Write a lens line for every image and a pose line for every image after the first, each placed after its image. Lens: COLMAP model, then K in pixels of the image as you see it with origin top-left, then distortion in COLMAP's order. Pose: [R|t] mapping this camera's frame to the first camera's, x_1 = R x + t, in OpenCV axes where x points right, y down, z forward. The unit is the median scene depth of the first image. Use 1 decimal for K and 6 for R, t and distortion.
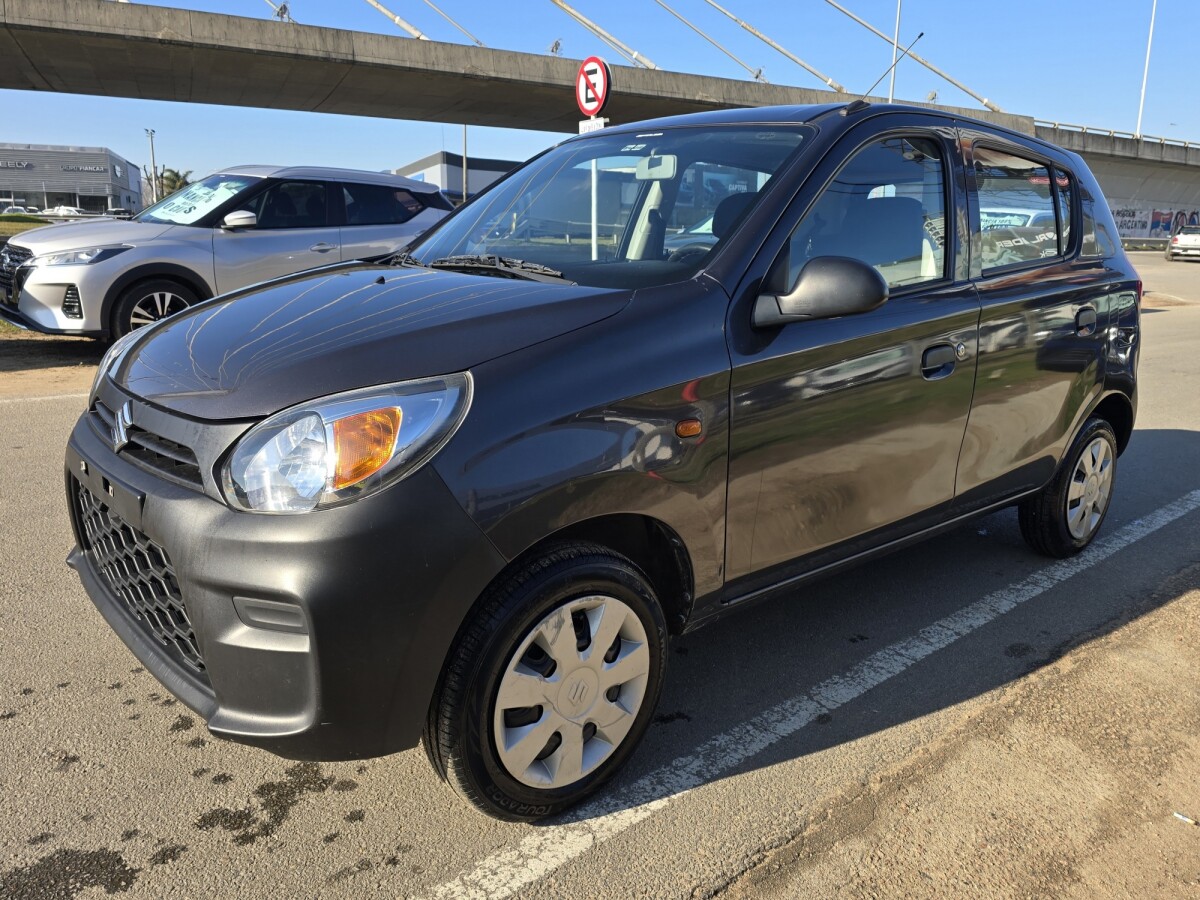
lens RADIAL K [[901.7, 0, 600.0], [0, 901.7, 450.0], [0, 0, 1]] dist [0.027928, -0.004468]
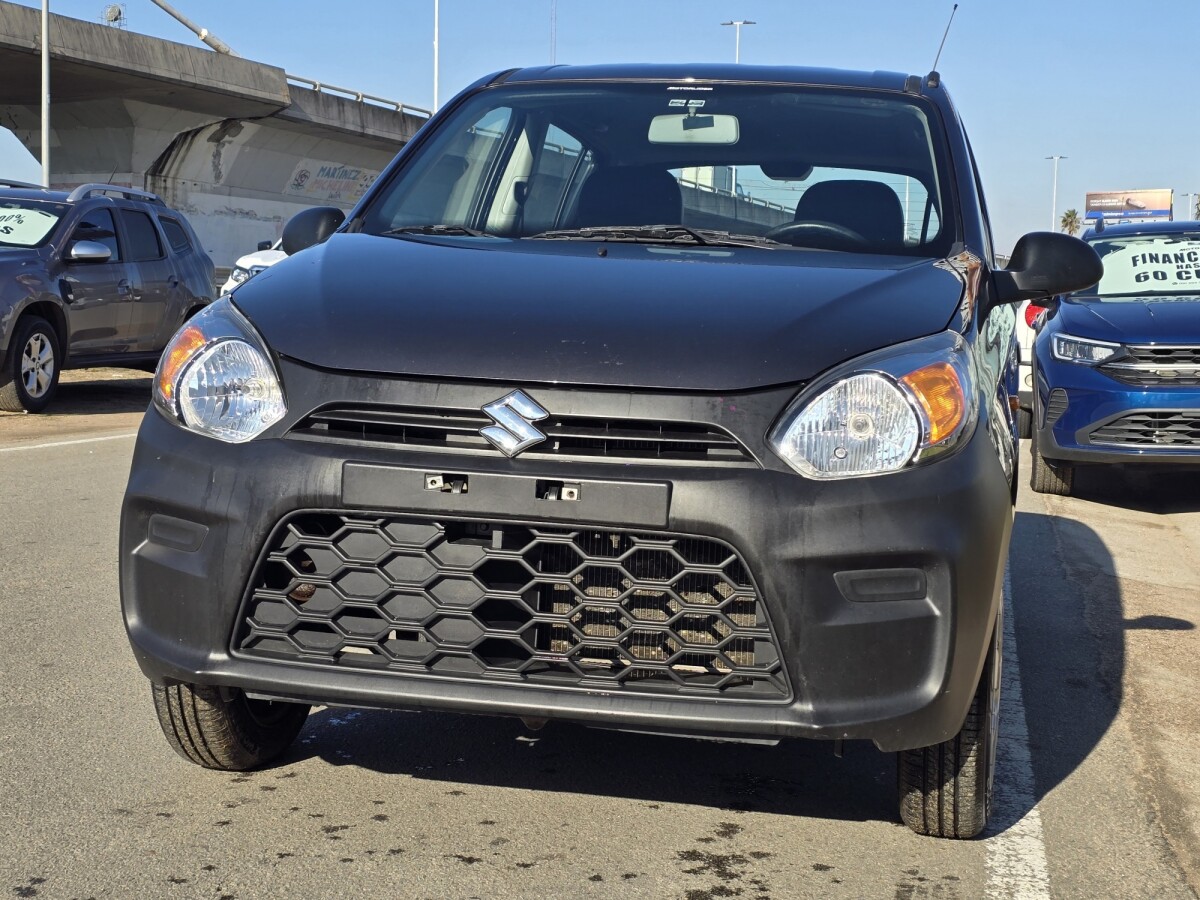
lens RADIAL K [[1814.7, 0, 635.6], [0, 1814.7, 452.0], [0, 0, 1]] dist [0.185599, -0.598601]
pose [[0.797728, -0.043897, 0.601418, -0.053669], [0.123763, 0.988034, -0.092044, 0.006149], [-0.590181, 0.147859, 0.793615, -0.011130]]
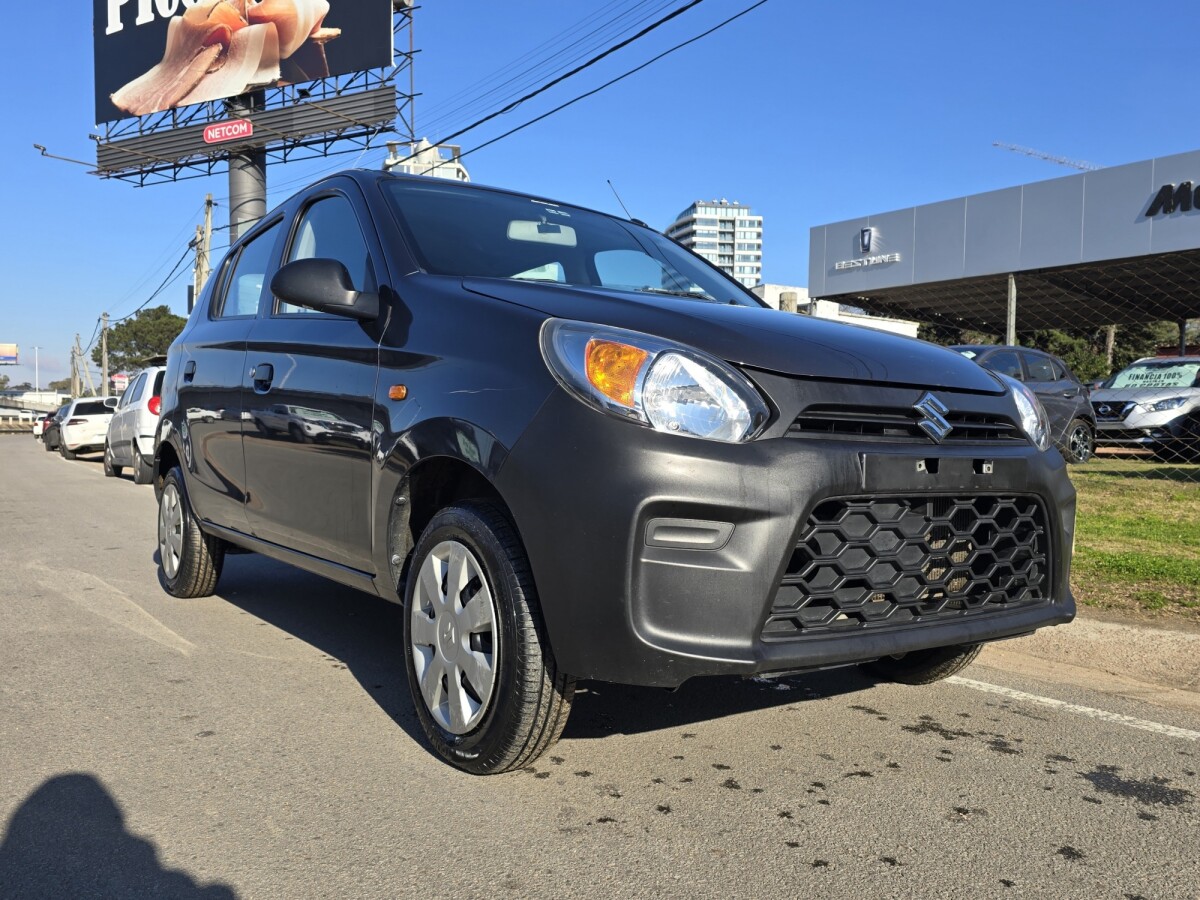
lens RADIAL K [[964.3, 0, 599.8], [0, 964.3, 464.2], [0, 0, 1]] dist [0.055939, -0.003113]
pose [[0.098343, -0.050197, 0.993886, -0.062819], [0.215407, 0.976123, 0.027986, -0.003104], [-0.971560, 0.211338, 0.106808, 0.048747]]
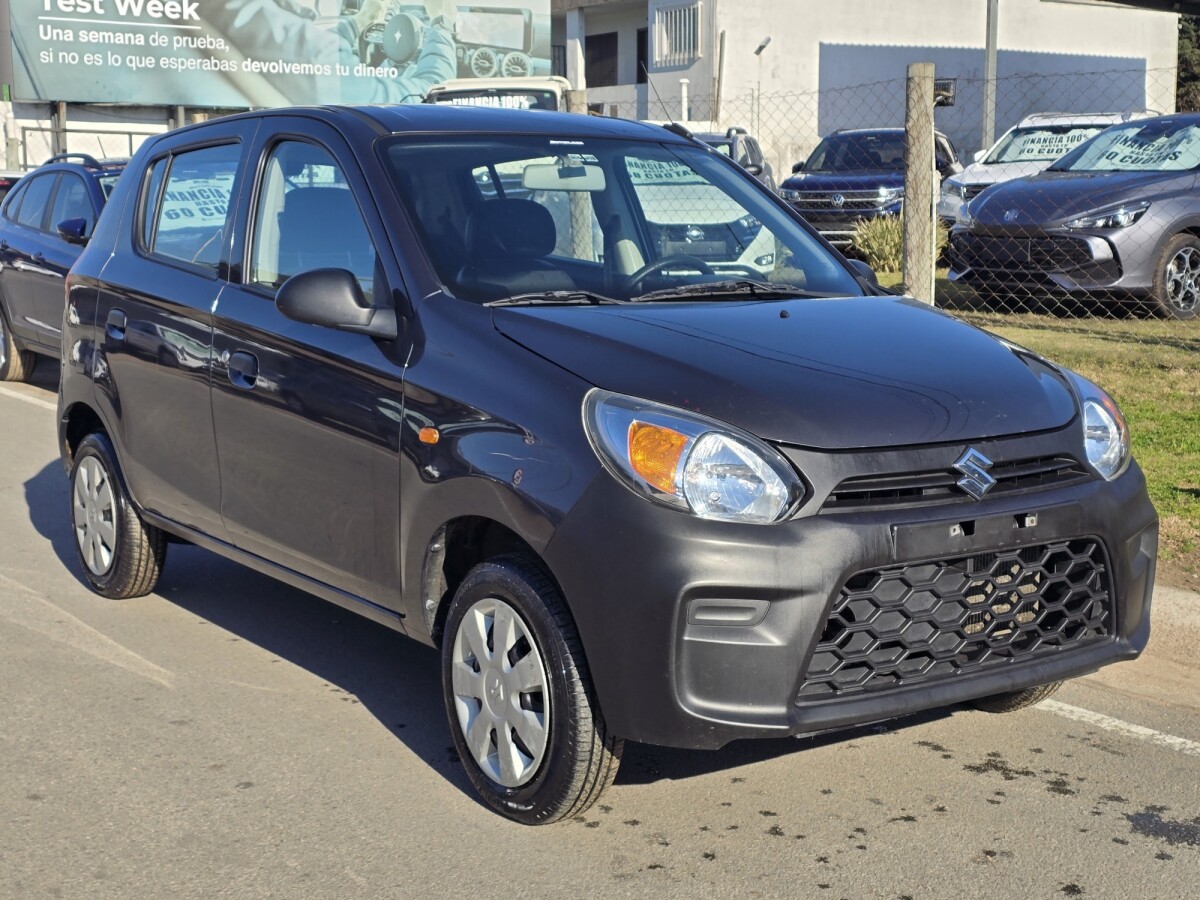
lens RADIAL K [[1690.2, 0, 600.0], [0, 1690.2, 450.0], [0, 0, 1]] dist [0.126747, -0.011777]
pose [[0.112270, -0.169385, 0.979134, -0.092697], [0.235679, 0.961787, 0.139360, -0.015592], [-0.965324, 0.215116, 0.147901, 0.043482]]
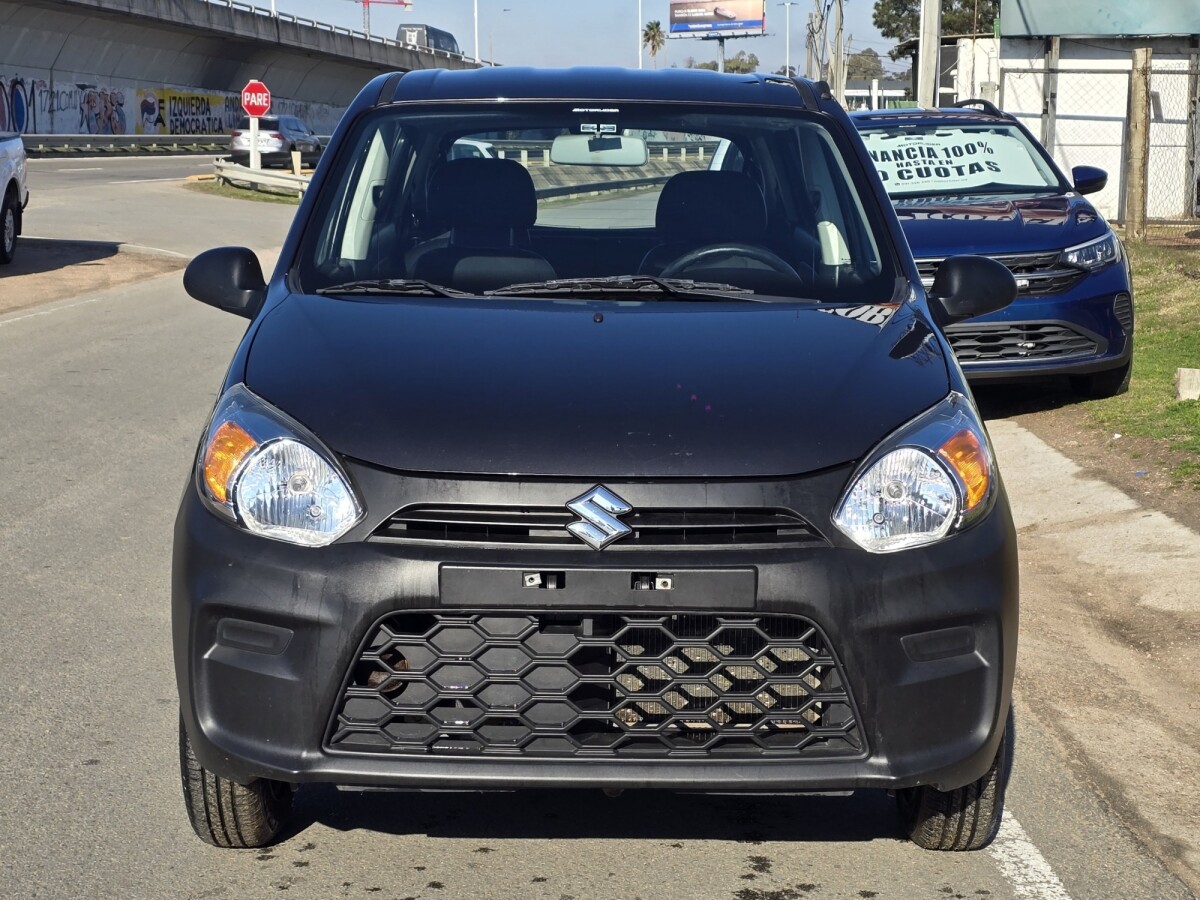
lens RADIAL K [[2133.0, 0, 600.0], [0, 2133.0, 450.0], [0, 0, 1]] dist [0.175044, -0.335183]
pose [[0.655881, -0.127827, 0.743963, -0.076269], [0.187858, 0.982191, 0.003143, -0.003438], [-0.731115, 0.137698, 0.668214, -0.011673]]
